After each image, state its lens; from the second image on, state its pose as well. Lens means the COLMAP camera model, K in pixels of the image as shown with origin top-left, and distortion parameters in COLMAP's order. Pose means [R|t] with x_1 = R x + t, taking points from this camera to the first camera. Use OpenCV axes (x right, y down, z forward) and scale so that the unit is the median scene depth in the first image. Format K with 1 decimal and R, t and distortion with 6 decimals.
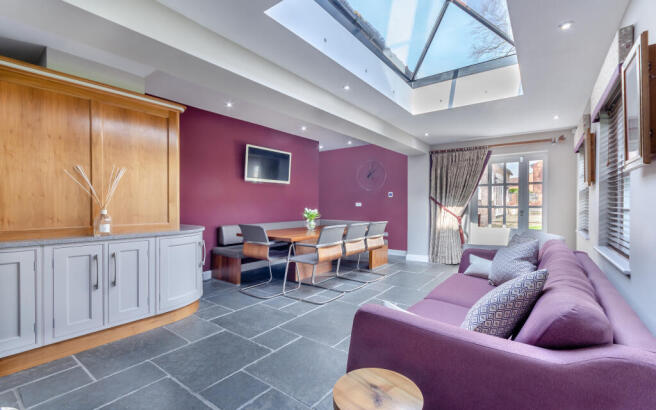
lens RADIAL K [[292.2, 0, 329.4], [0, 292.2, 207.0], [0, 0, 1]] dist [0.000776, 0.000038]
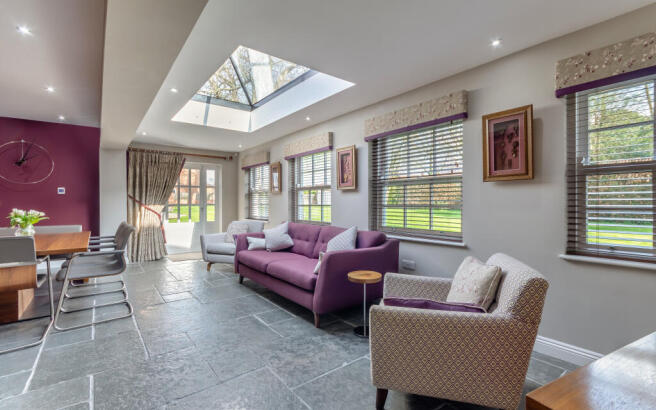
lens RADIAL K [[292.2, 0, 329.9], [0, 292.2, 202.0], [0, 0, 1]] dist [0.000776, 0.000038]
pose [[0.262240, 0.001105, 0.965002, -0.427440], [0.011092, 0.999930, -0.004159, -0.000536], [-0.964939, 0.011795, 0.262209, 0.109917]]
